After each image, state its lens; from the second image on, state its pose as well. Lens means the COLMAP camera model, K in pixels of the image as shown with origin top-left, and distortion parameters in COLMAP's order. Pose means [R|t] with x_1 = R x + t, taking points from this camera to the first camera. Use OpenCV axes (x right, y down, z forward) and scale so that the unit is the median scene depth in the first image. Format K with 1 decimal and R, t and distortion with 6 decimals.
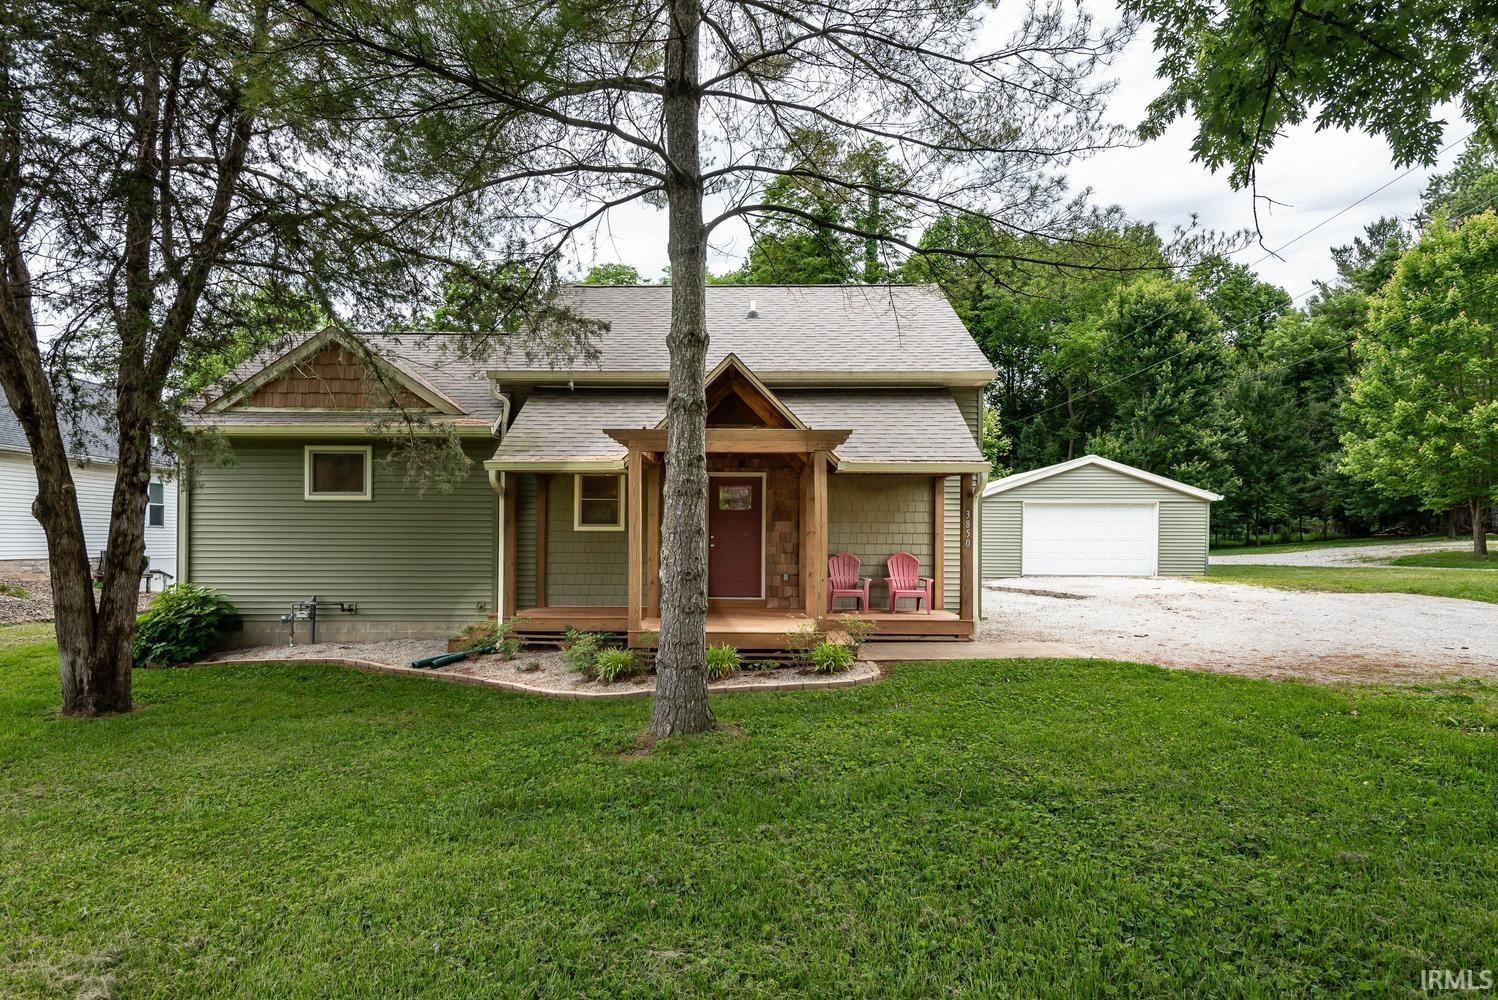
lens RADIAL K [[791.4, 0, 743.9], [0, 791.4, 545.2], [0, 0, 1]] dist [0.026148, -0.000257]
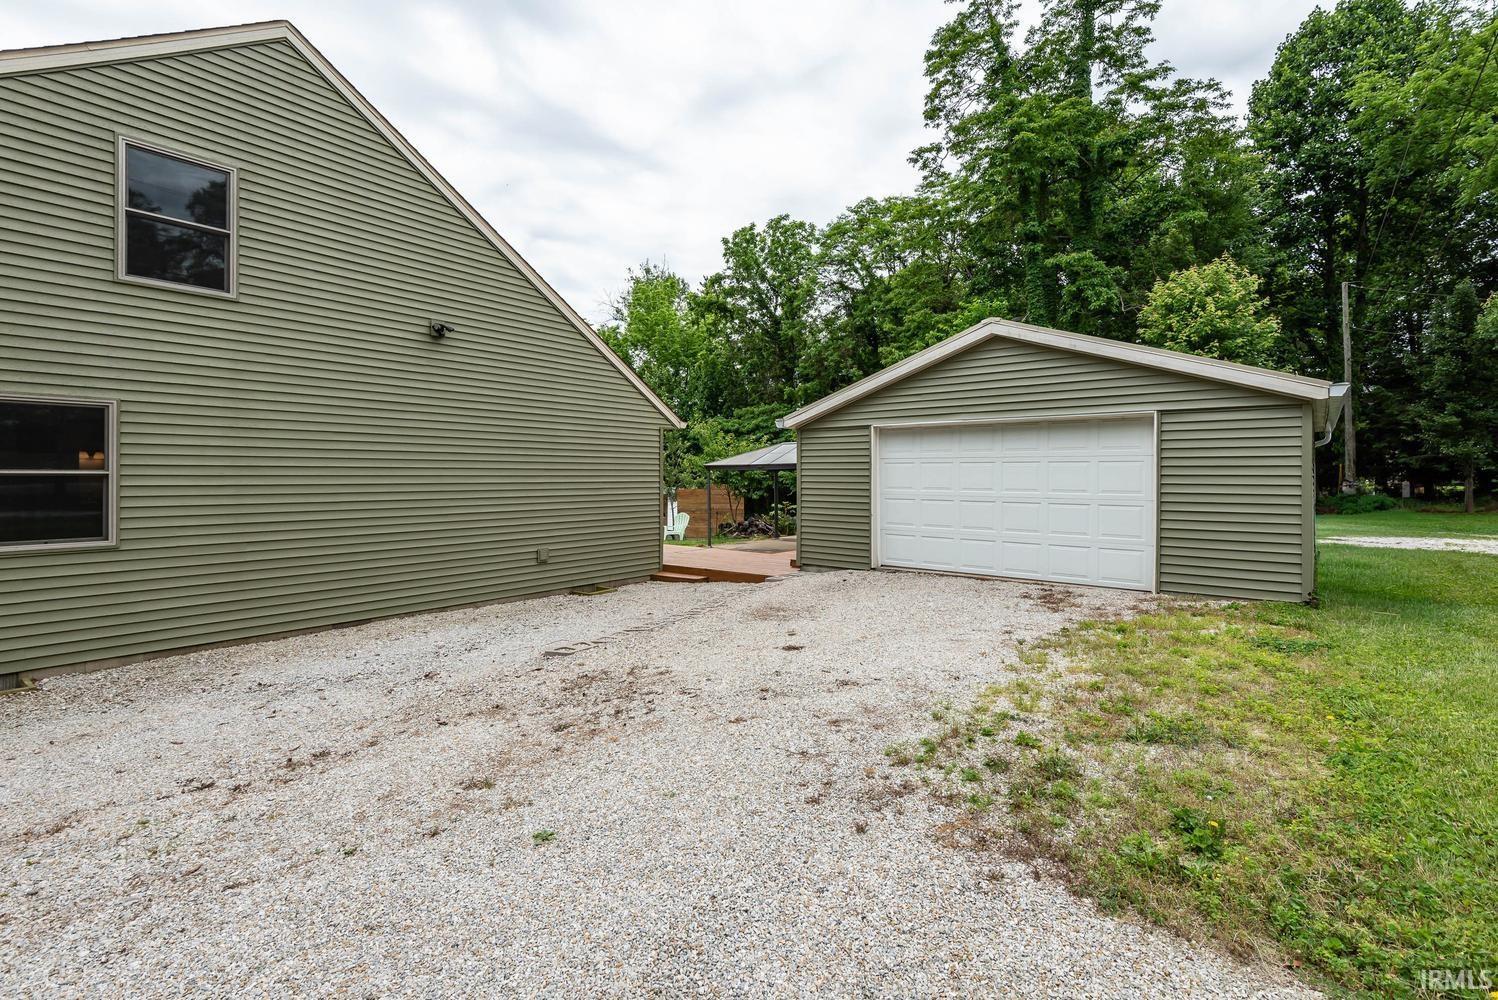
lens RADIAL K [[705.1, 0, 758.0], [0, 705.1, 479.0], [0, 0, 1]] dist [-0.001810, -0.000971]
pose [[0.821523, -0.002750, -0.570169, 0.568908], [0.001169, 0.999994, -0.003138, -0.018832], [0.570174, 0.001911, 0.821522, 0.598614]]
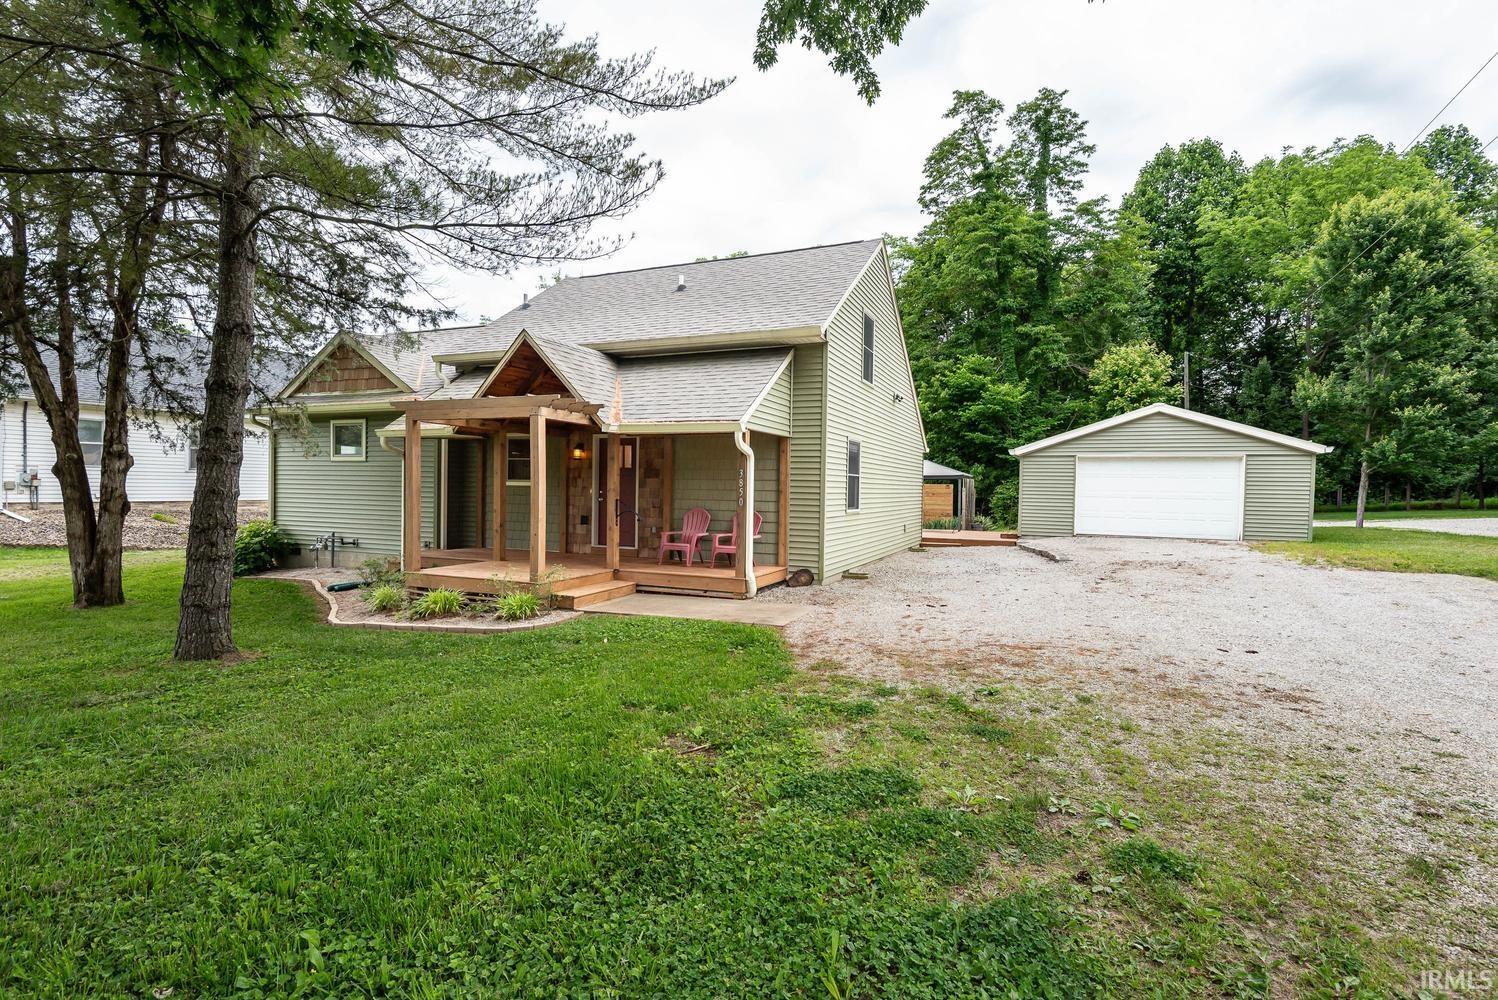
lens RADIAL K [[712.7, 0, 749.0], [0, 712.7, 500.0], [0, 0, 1]] dist [0.002334, 0.000044]
pose [[0.931413, 0.015920, -0.363615, 0.303158], [-0.012754, 0.999857, 0.011108, -0.007224], [0.363740, -0.005708, 0.931483, 0.077883]]
